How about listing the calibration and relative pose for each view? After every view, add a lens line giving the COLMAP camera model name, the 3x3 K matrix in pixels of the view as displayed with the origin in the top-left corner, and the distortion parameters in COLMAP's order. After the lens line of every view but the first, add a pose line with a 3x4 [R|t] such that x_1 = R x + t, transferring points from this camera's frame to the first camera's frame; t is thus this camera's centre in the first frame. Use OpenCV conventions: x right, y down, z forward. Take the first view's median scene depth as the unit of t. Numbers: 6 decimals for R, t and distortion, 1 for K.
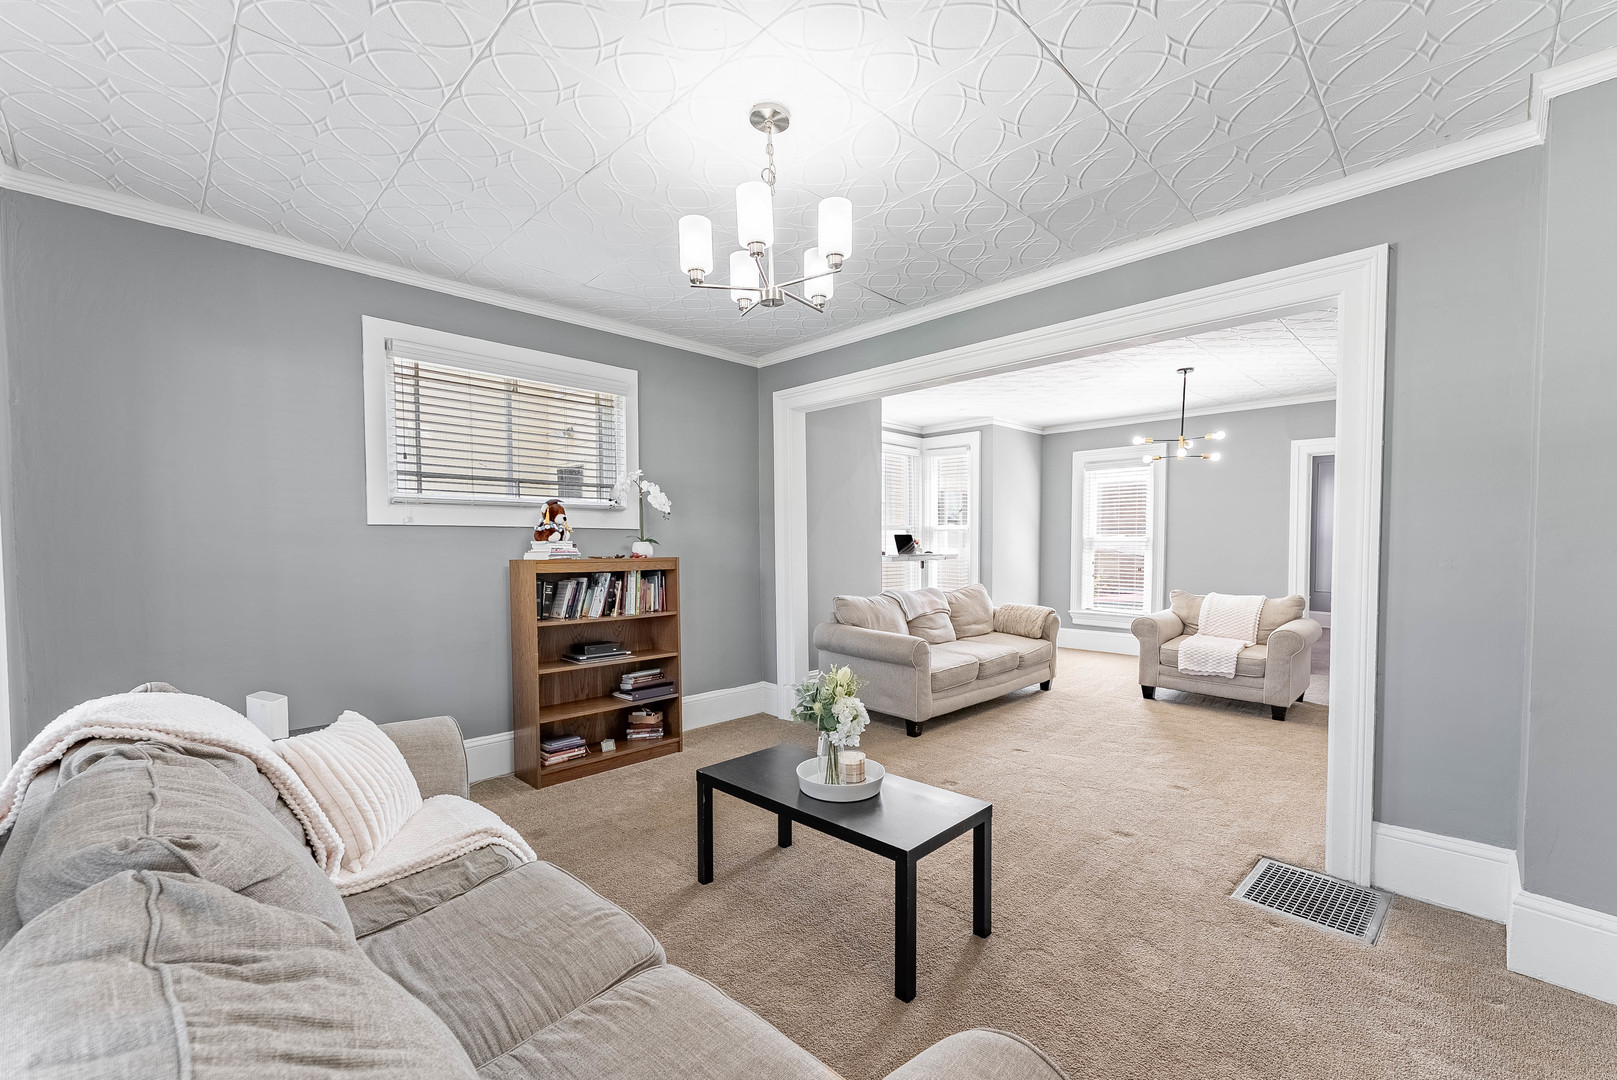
lens RADIAL K [[669.3, 0, 802.8], [0, 669.3, 547.5], [0, 0, 1]] dist [0.001944, -0.002311]
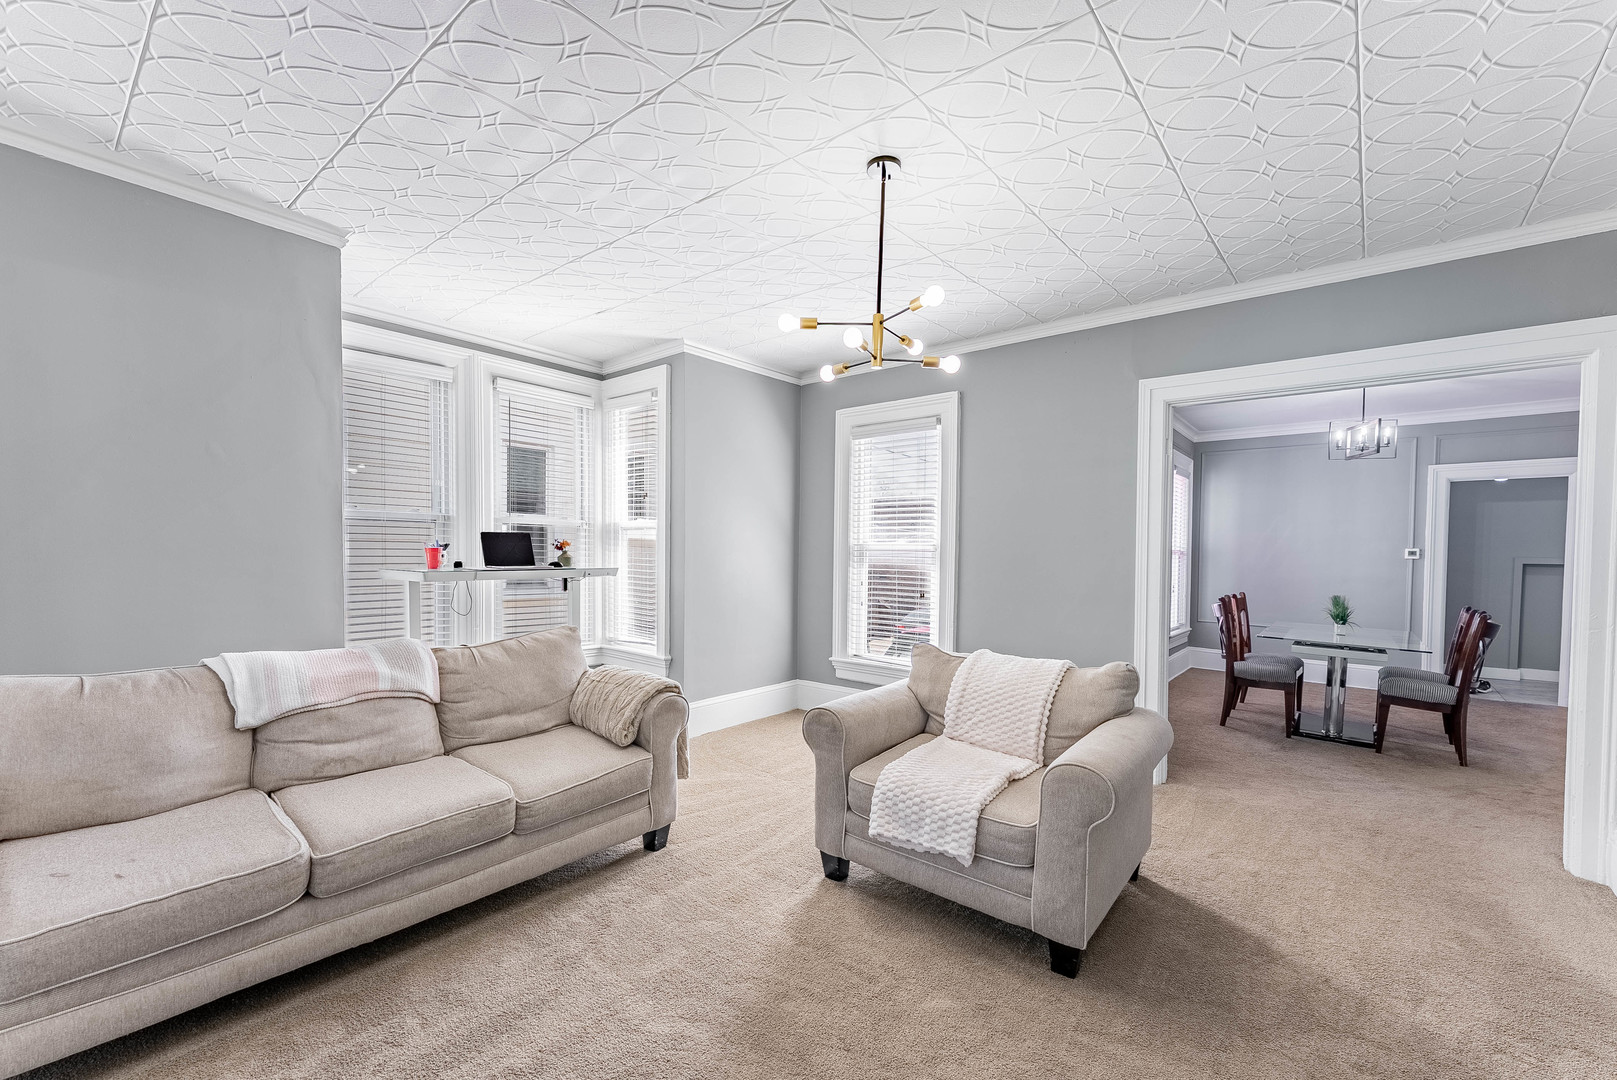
lens RADIAL K [[669.3, 0, 812.8], [0, 669.3, 541.0], [0, 0, 1]] dist [0.001944, -0.002311]
pose [[0.994150, 0.014615, 0.107014, 0.427255], [-0.011693, 0.999543, -0.027884, 0.000859], [-0.107373, 0.026469, 0.993866, 0.502293]]
